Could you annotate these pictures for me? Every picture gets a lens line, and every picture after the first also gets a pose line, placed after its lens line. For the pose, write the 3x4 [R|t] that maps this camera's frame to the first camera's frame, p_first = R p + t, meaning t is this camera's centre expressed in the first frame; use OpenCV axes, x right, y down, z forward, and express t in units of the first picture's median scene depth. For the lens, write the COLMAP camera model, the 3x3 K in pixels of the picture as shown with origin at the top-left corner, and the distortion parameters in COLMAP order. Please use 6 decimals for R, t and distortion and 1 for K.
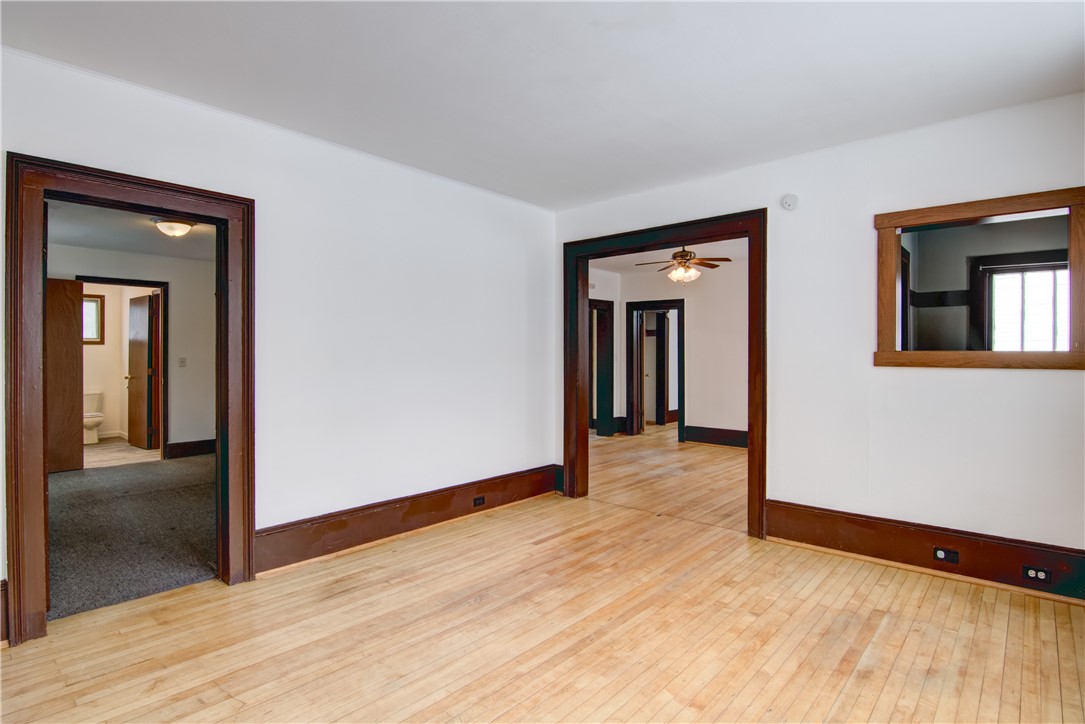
lens RADIAL K [[569.0, 0, 536.7], [0, 569.0, 360.7], [0, 0, 1]] dist [-0.000705, -0.012486]
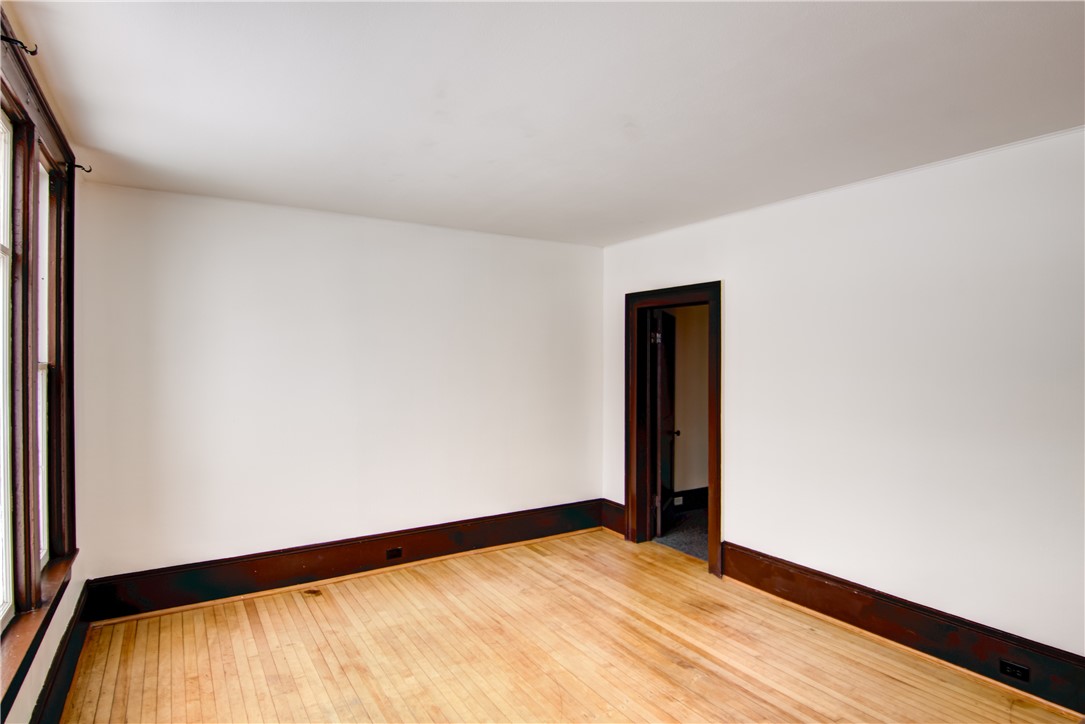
lens RADIAL K [[569.0, 0, 536.7], [0, 569.0, 360.7], [0, 0, 1]] dist [-0.000705, -0.012486]
pose [[-0.277581, 0.000534, -0.960702, 0.945530], [-0.013098, 0.999905, 0.004340, -0.118973], [0.960613, 0.013788, -0.277547, 1.048548]]
